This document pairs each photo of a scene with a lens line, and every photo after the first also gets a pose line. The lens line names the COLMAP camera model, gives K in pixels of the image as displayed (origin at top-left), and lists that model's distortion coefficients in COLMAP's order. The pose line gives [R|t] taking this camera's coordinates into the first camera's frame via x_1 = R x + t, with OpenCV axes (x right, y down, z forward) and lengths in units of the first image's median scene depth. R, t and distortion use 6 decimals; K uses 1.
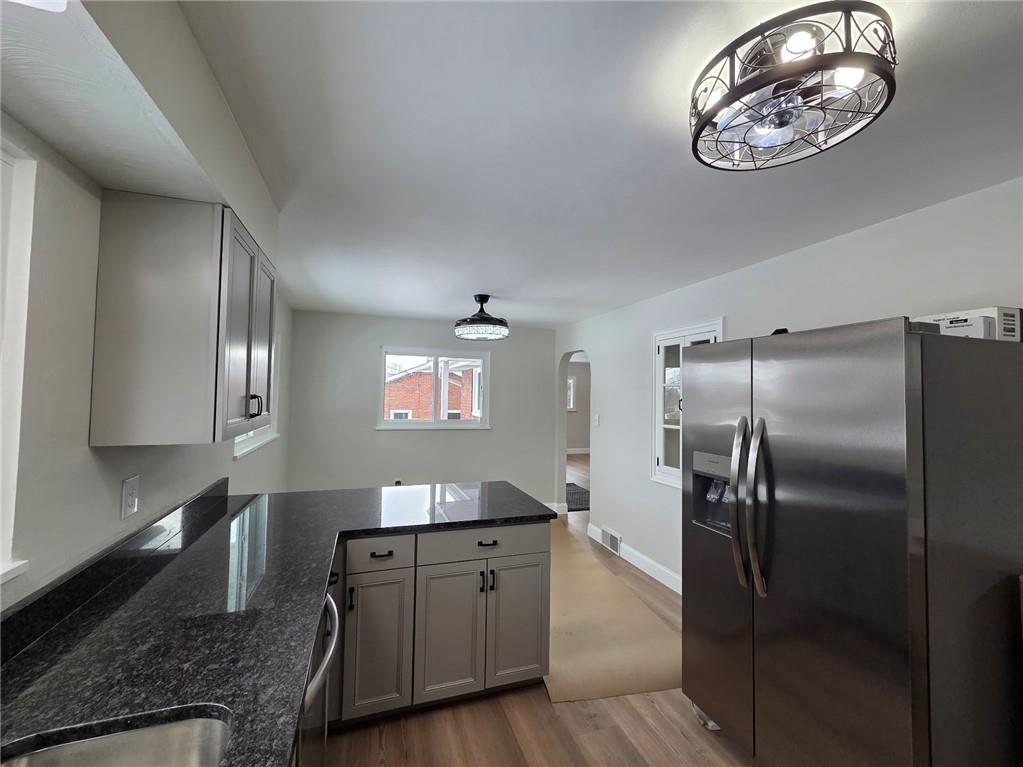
lens RADIAL K [[415.9, 0, 507.3], [0, 415.9, 377.2], [0, 0, 1]] dist [0.002854, 0.000205]
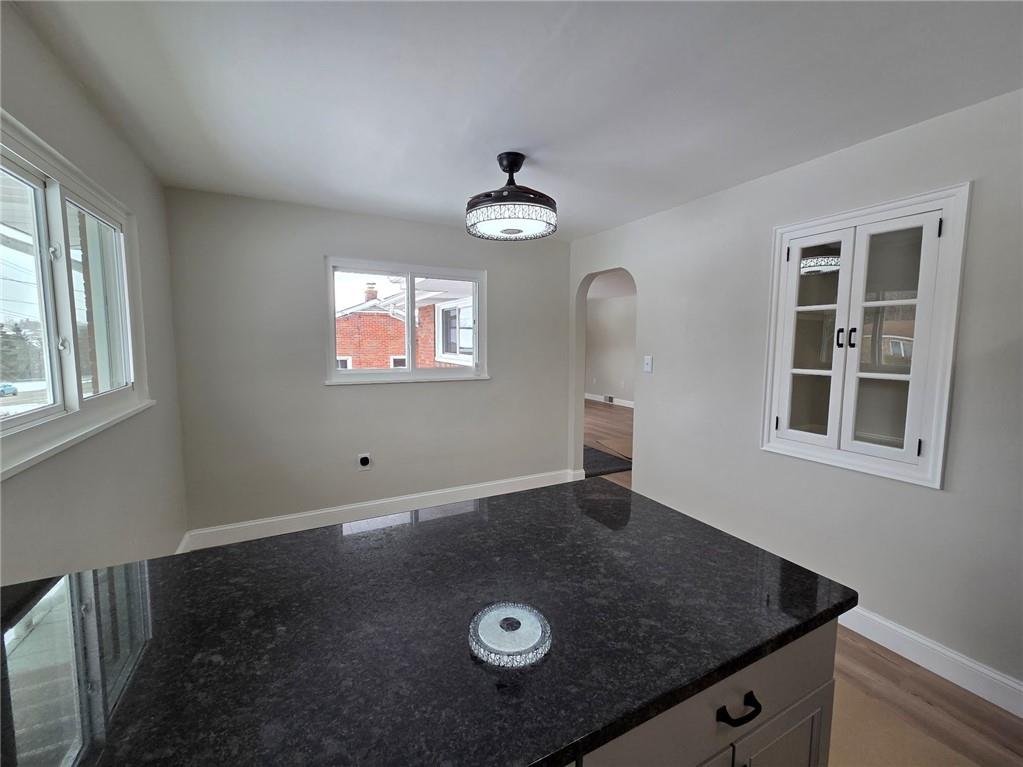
lens RADIAL K [[415.9, 0, 507.3], [0, 415.9, 377.2], [0, 0, 1]] dist [0.002854, 0.000205]
pose [[0.988821, -0.025207, 0.146963, -0.158864], [0.005509, 0.991110, 0.132930, 0.033604], [-0.149007, -0.130634, 0.980169, 0.383363]]
